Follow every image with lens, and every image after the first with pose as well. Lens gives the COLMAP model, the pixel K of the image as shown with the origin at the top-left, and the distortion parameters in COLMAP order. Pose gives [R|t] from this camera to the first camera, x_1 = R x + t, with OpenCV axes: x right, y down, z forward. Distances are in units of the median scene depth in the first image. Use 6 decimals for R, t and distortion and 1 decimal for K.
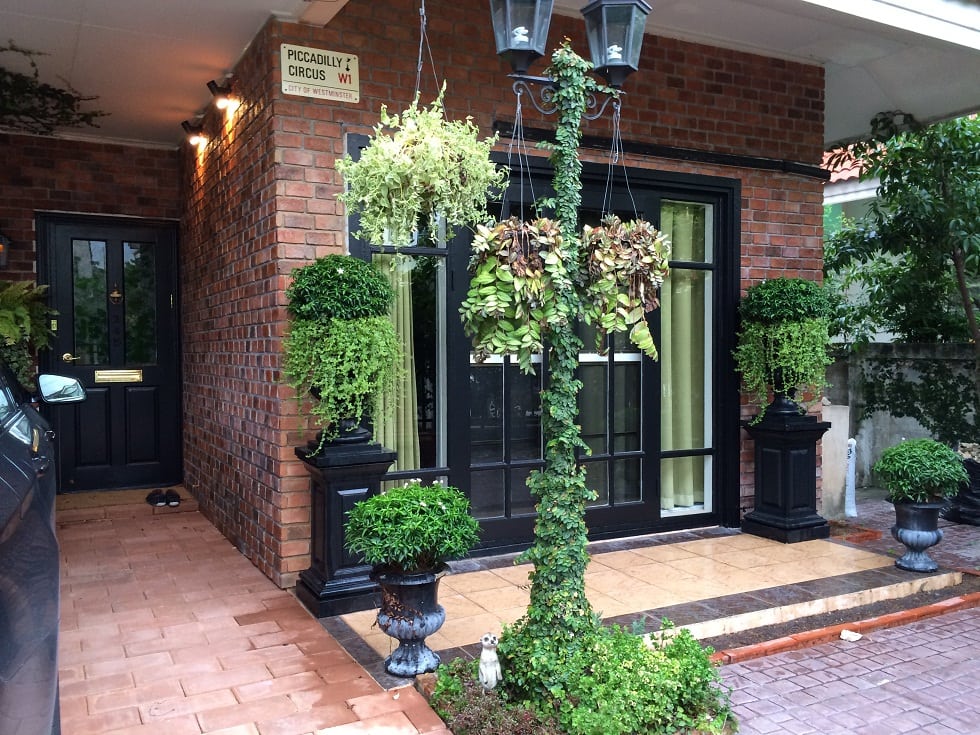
lens RADIAL K [[842.8, 0, 490.0], [0, 842.8, 367.5], [0, 0, 1]] dist [0.031189, -0.003150]
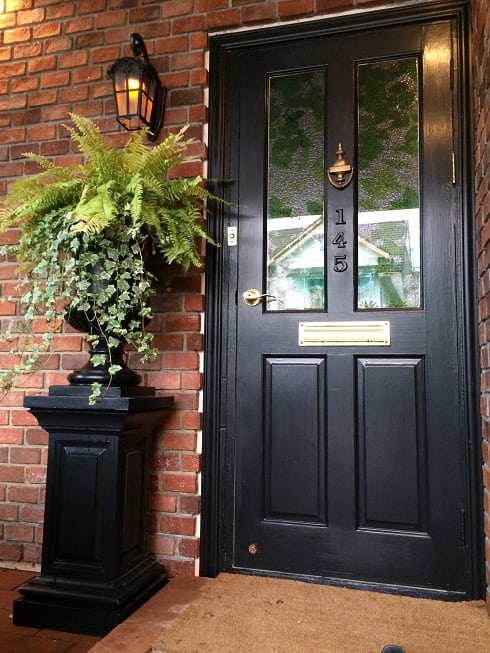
lens RADIAL K [[561.6, 0, 245.0], [0, 561.6, 326.5], [0, 0, 1]] dist [0.031189, -0.003150]
pose [[0.722693, -0.055769, -0.688916, -0.274600], [-0.035872, 0.992370, -0.117965, 0.047996], [0.690238, 0.109966, 0.715178, 0.775400]]
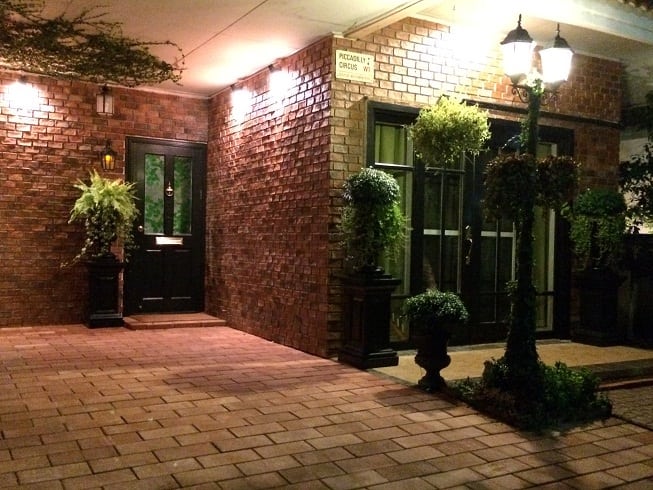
lens RADIAL K [[655.9, 0, 326.5], [0, 655.9, 245.0], [0, 0, 1]] dist [0.069247, 0.002678]
pose [[0.999030, 0.024816, 0.036382, -0.200821], [-0.024085, 0.999502, -0.020388, 0.036708], [-0.036869, 0.019492, 0.999130, -0.244648]]
